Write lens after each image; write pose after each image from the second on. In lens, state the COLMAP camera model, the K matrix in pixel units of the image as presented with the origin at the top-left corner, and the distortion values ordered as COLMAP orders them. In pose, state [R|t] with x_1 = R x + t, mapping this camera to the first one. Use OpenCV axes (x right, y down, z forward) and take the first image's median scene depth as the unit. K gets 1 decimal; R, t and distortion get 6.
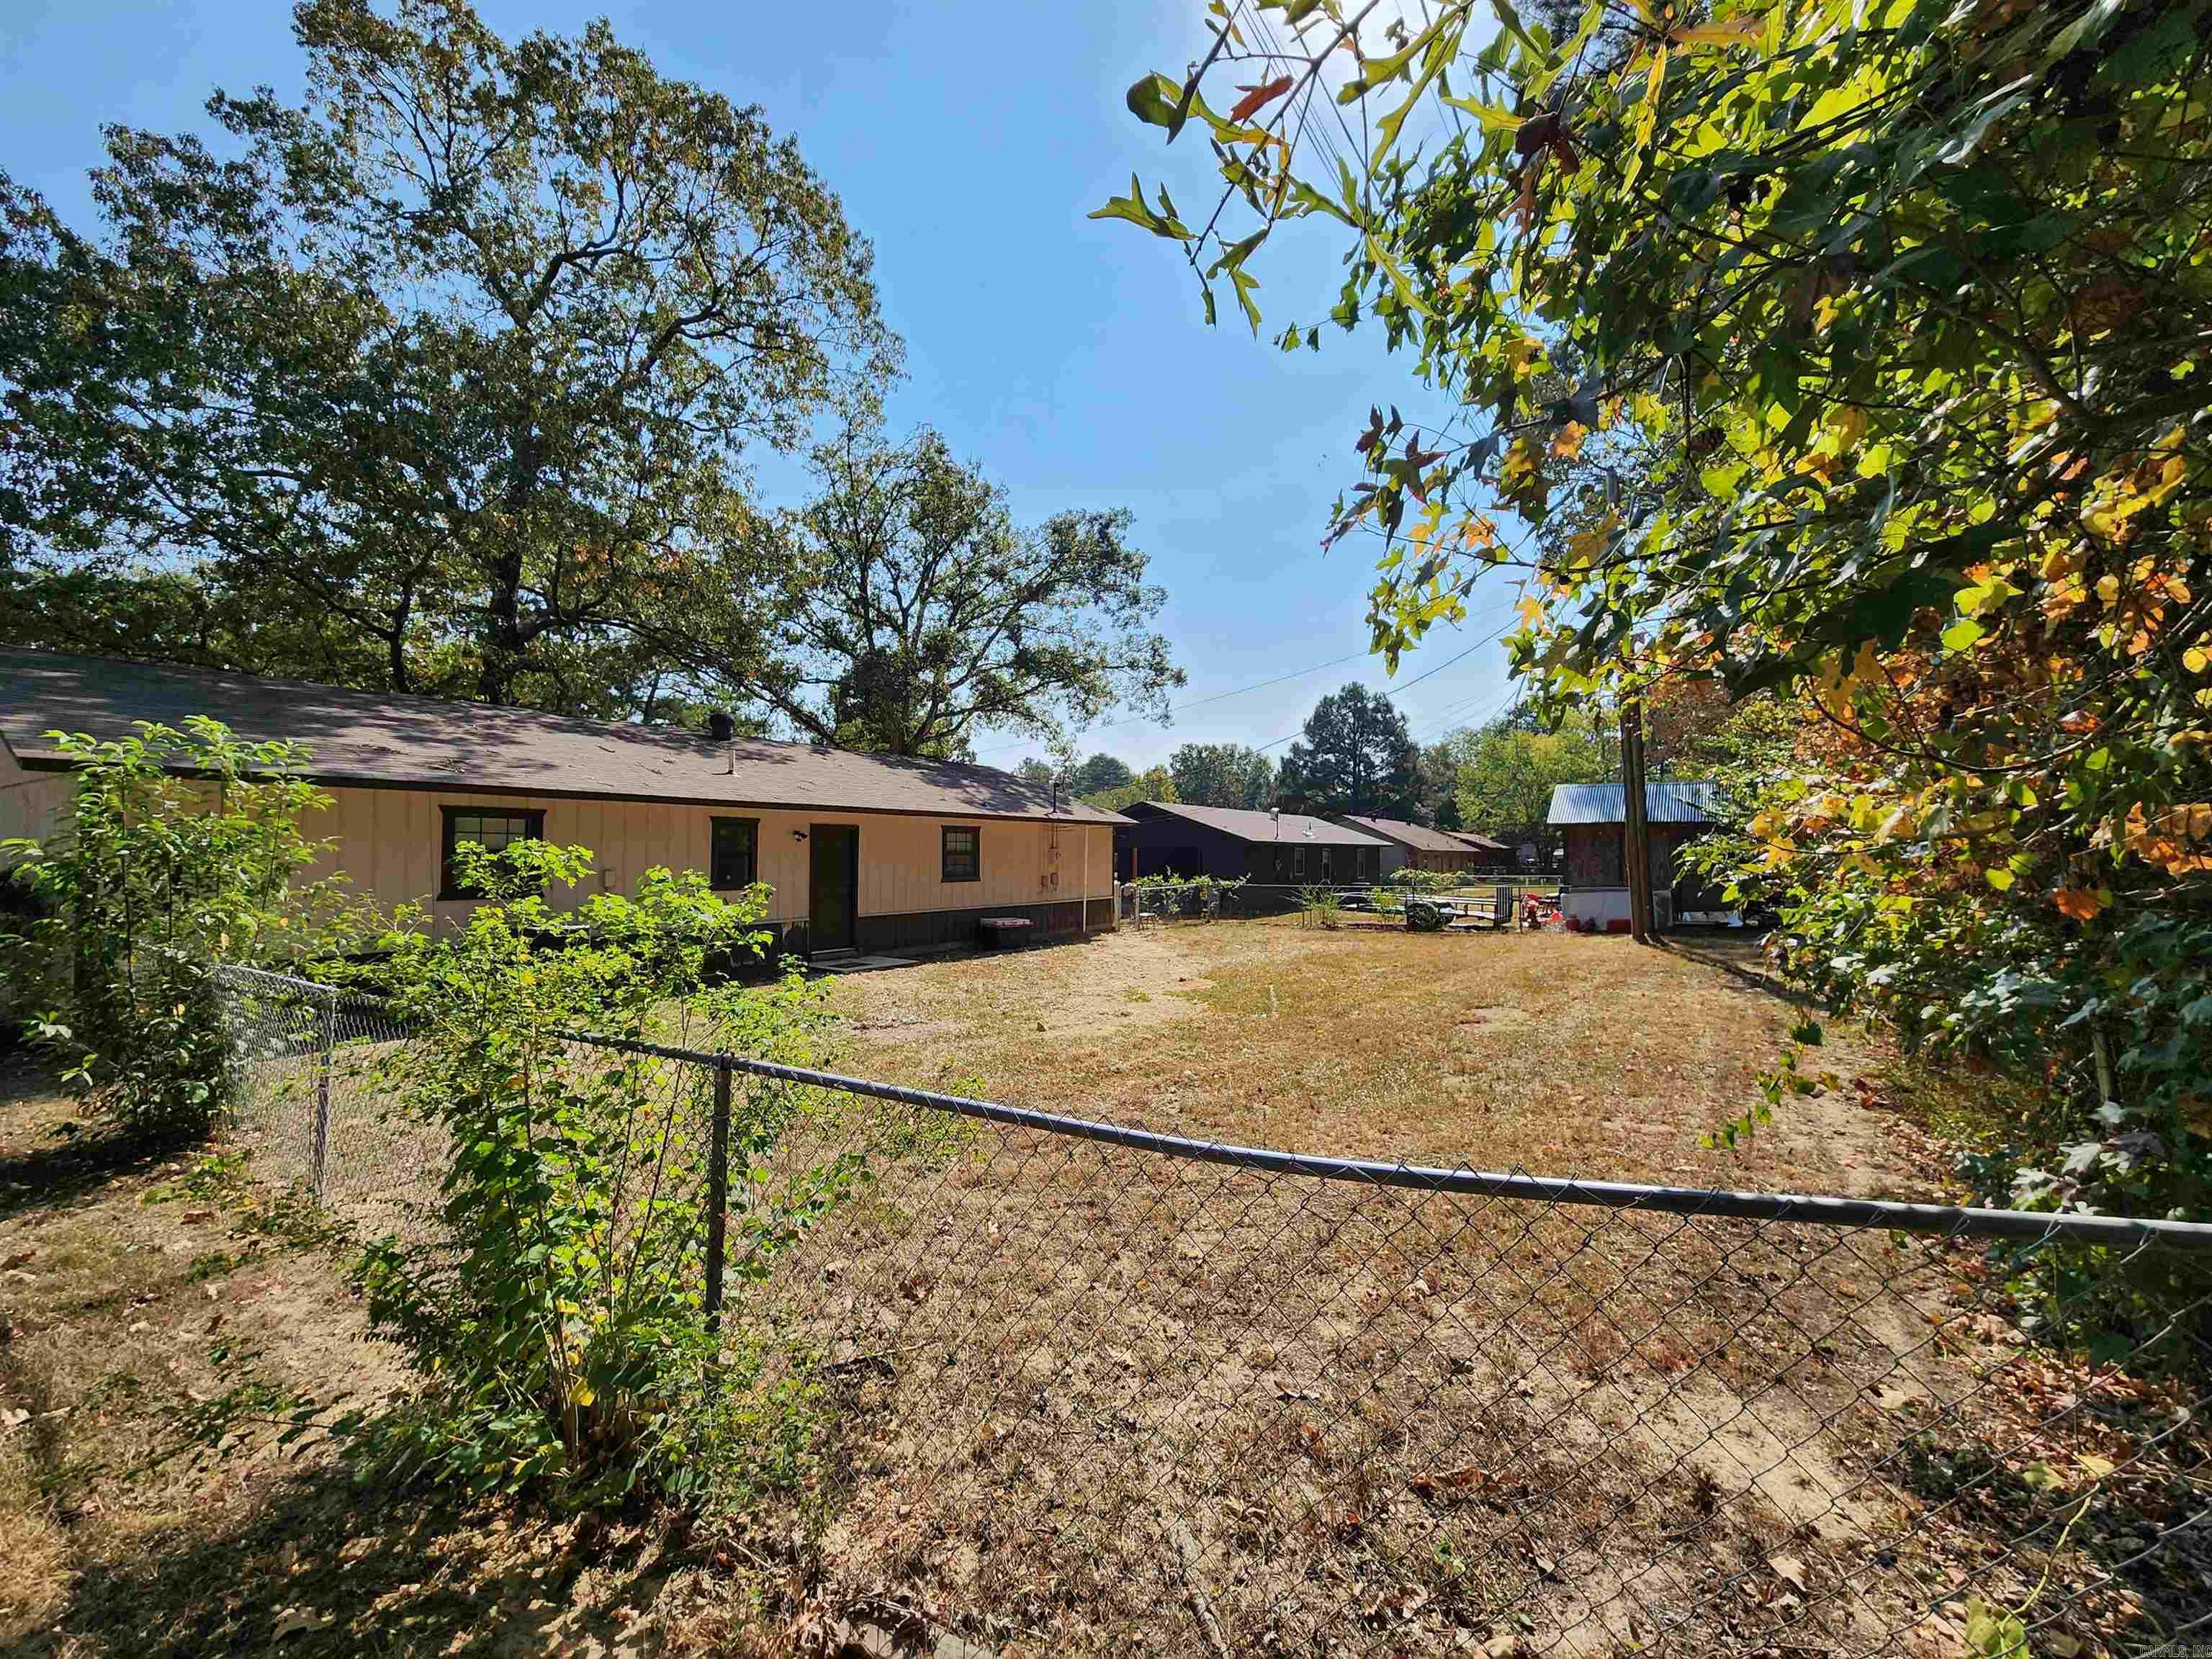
lens RADIAL K [[901.7, 0, 1108.5], [0, 901.7, 828.0], [0, 0, 1]] dist [0.000183, 0.000066]
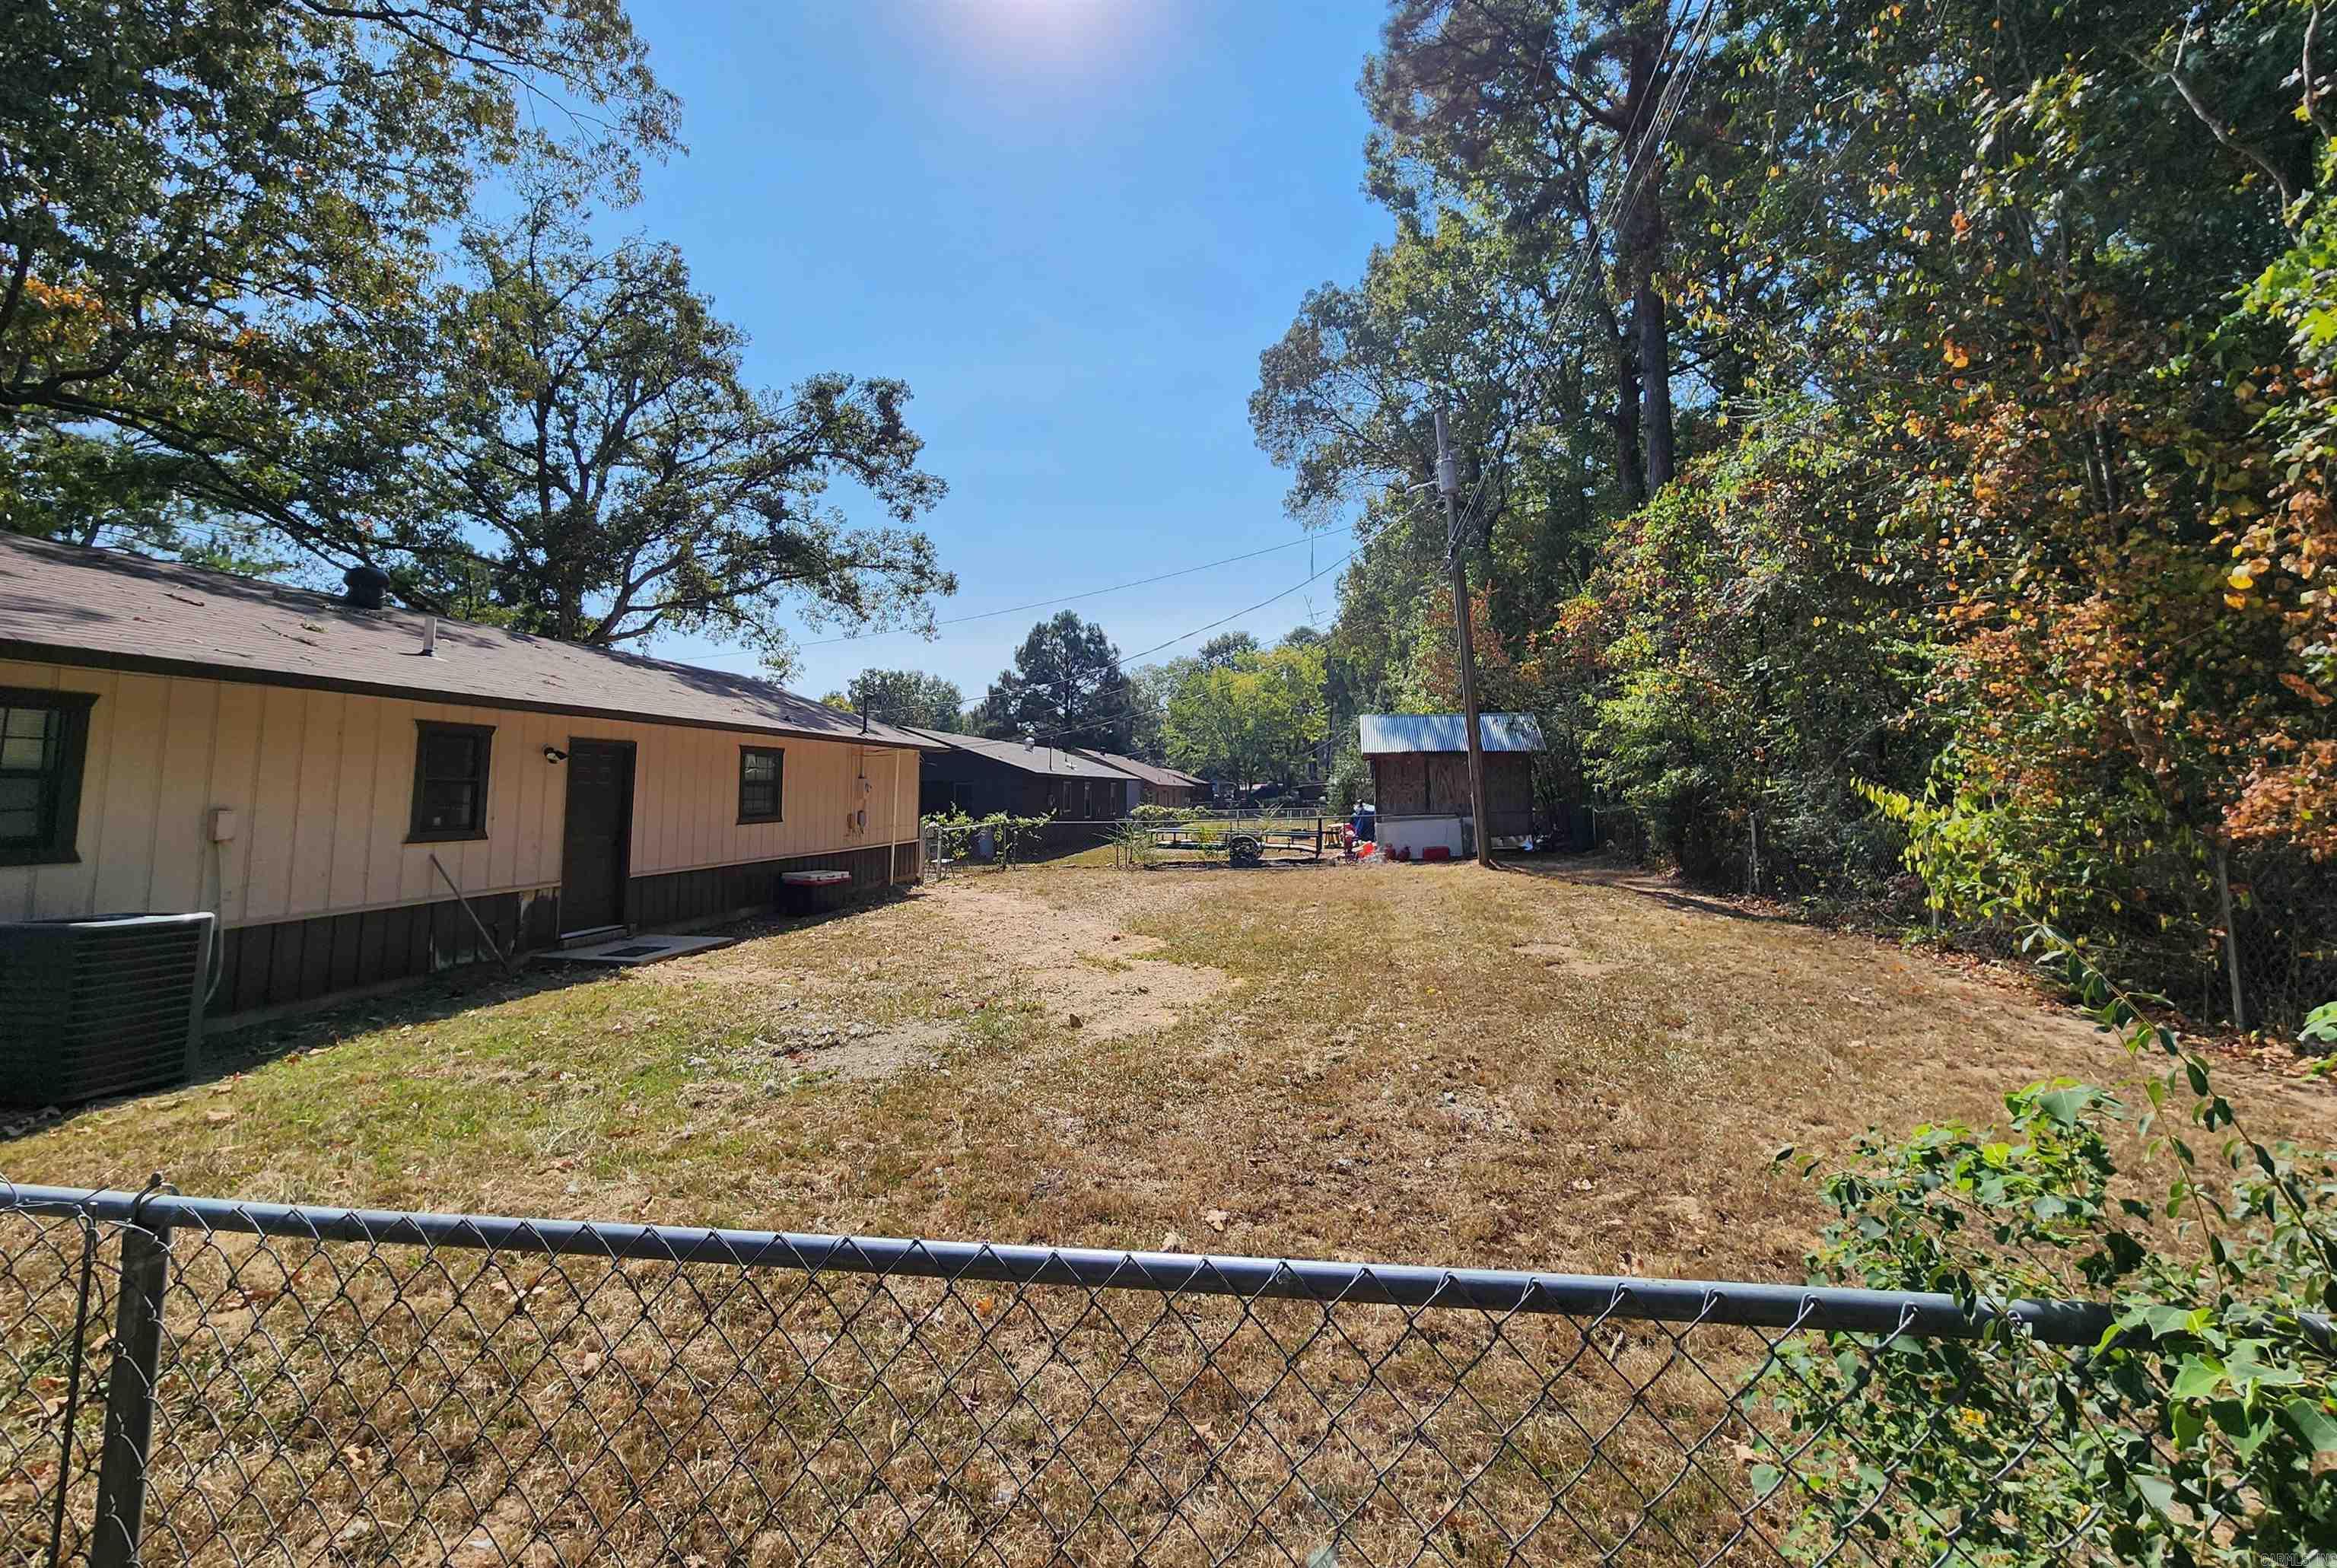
lens RADIAL K [[965.1, 0, 1182.0], [0, 965.1, 696.3], [0, 0, 1]] dist [0.001537, 0.000151]
pose [[0.915193, 0.029144, 0.401960, -0.096009], [-0.000453, 0.997456, -0.071288, 0.007259], [-0.403015, 0.065061, 0.912878, 0.080268]]
